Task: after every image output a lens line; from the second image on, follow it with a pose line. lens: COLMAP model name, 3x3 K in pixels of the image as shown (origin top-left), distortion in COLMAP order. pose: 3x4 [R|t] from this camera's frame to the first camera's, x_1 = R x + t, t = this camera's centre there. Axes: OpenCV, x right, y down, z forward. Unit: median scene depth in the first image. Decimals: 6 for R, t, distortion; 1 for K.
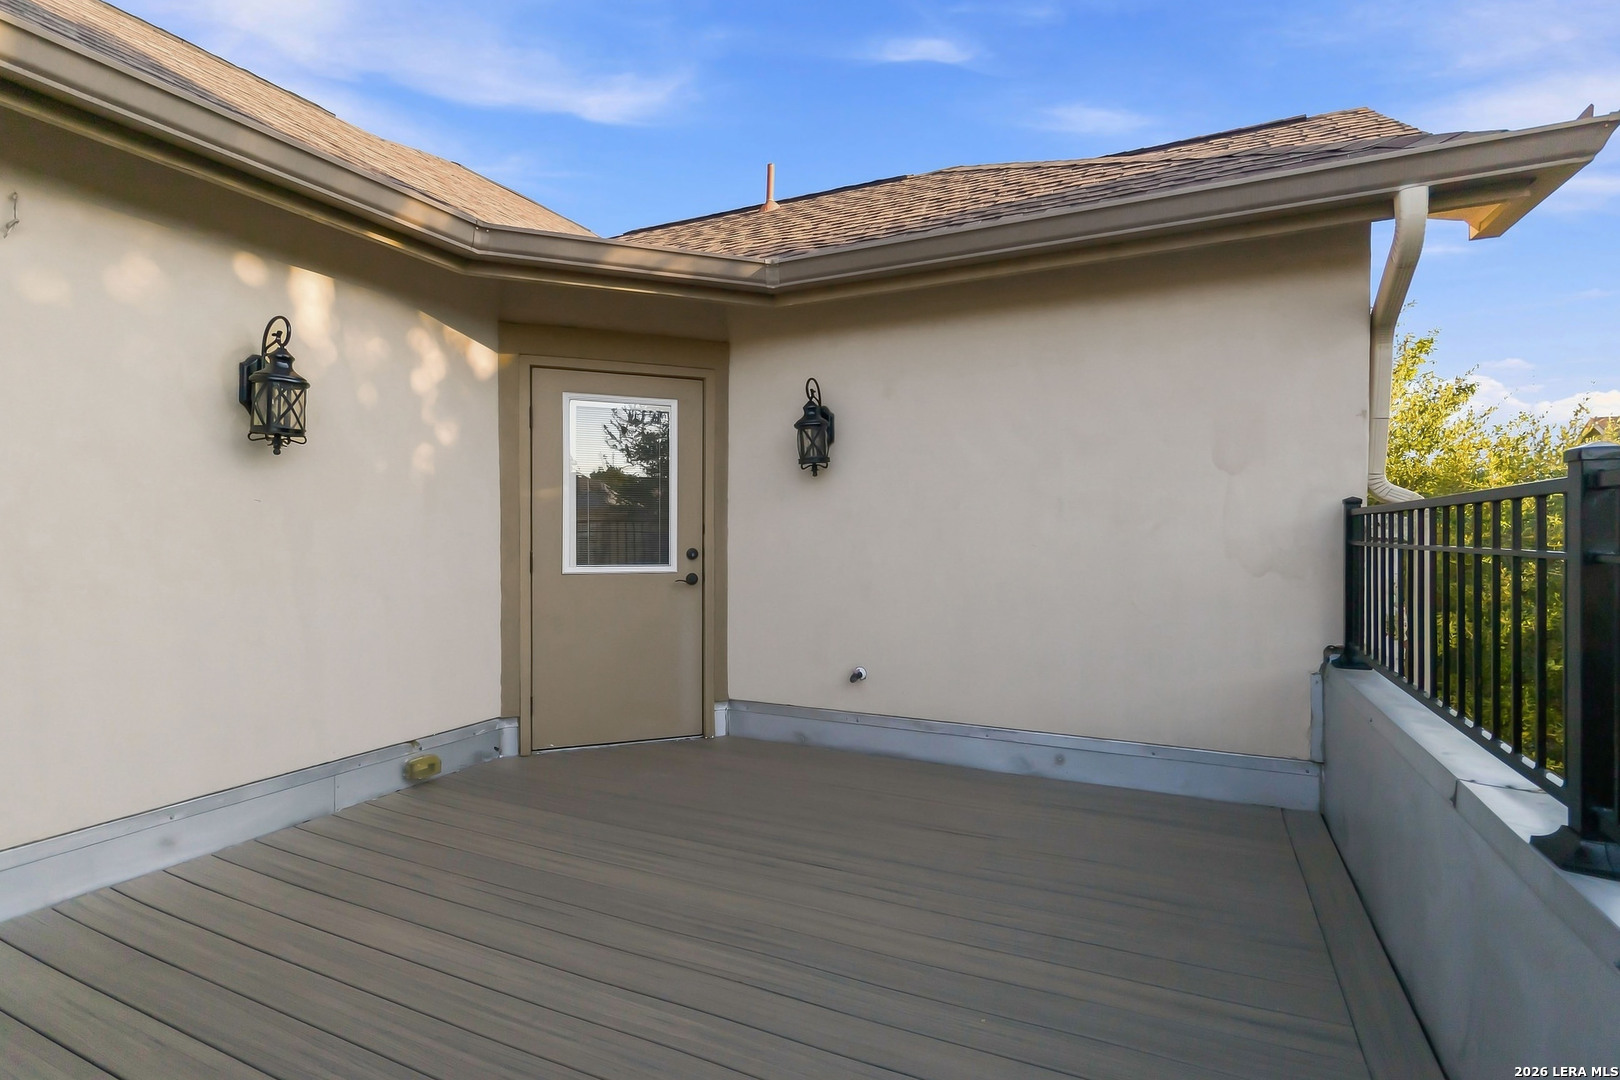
lens RADIAL K [[756.2, 0, 821.9], [0, 756.2, 526.5], [0, 0, 1]] dist [-0.000593, 0.000309]
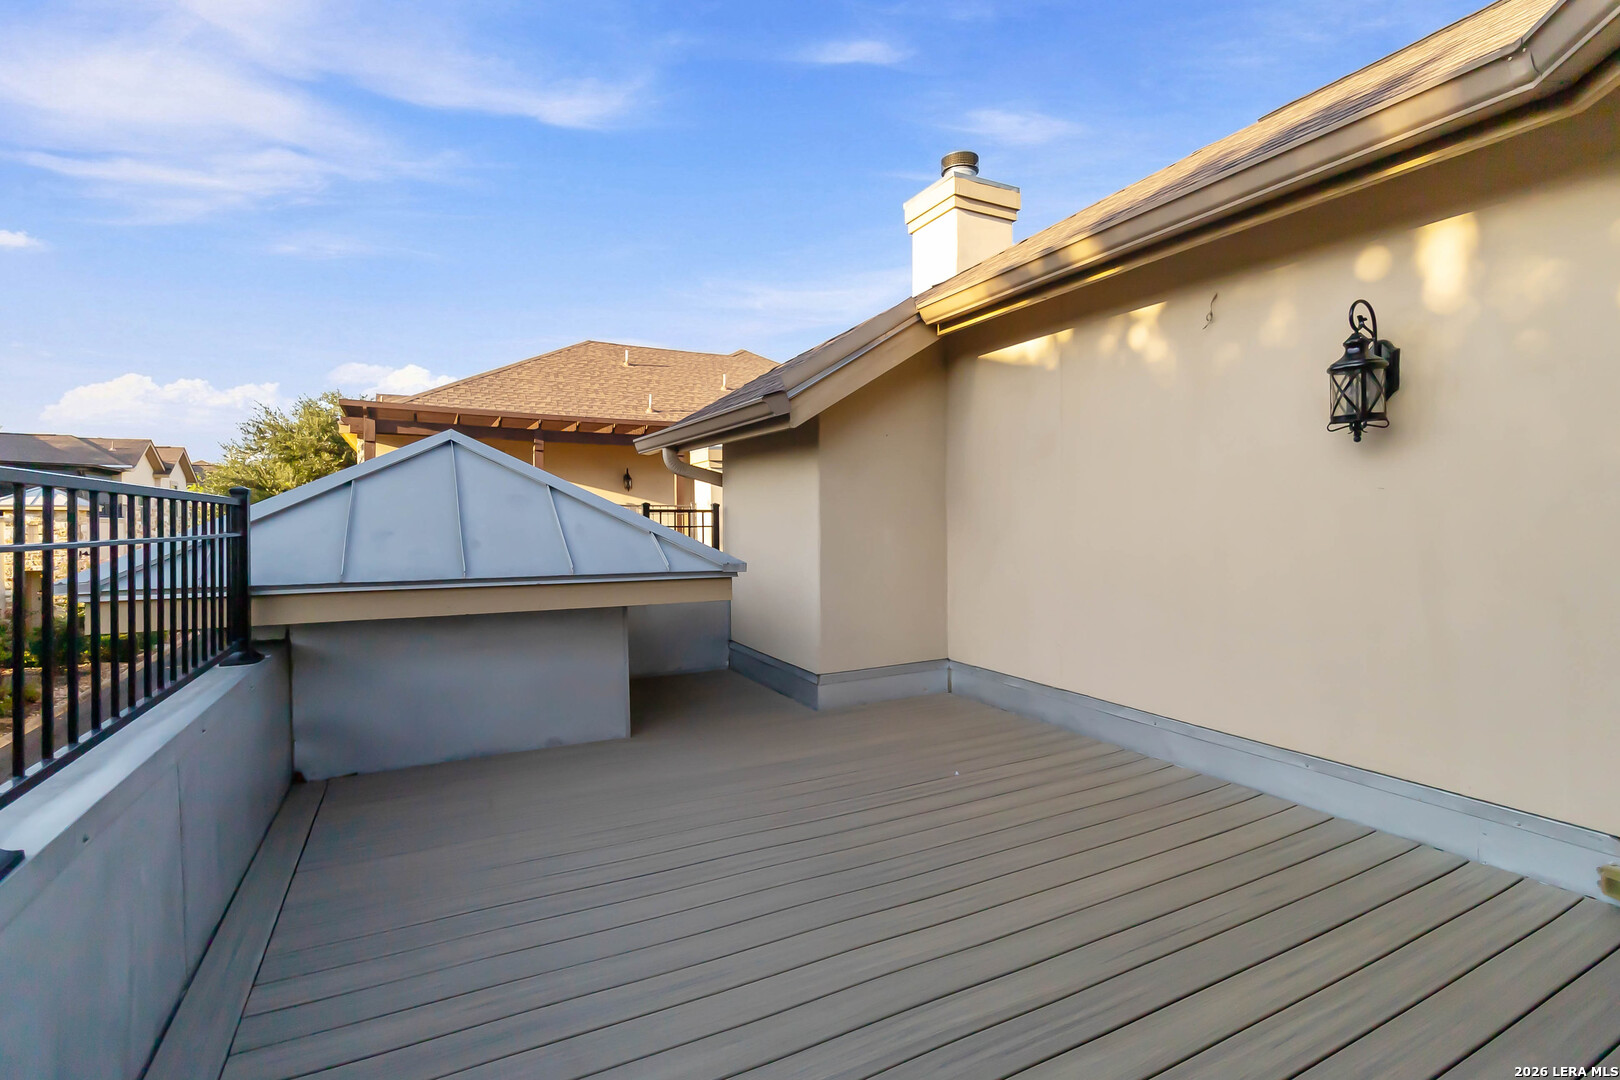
lens RADIAL K [[756.2, 0, 821.9], [0, 756.2, 526.5], [0, 0, 1]] dist [-0.000593, 0.000309]
pose [[-0.601253, 0.005990, -0.799036, 0.539637], [0.007793, 0.999968, 0.001632, 0.008149], [0.799021, -0.005245, -0.601281, 1.144084]]
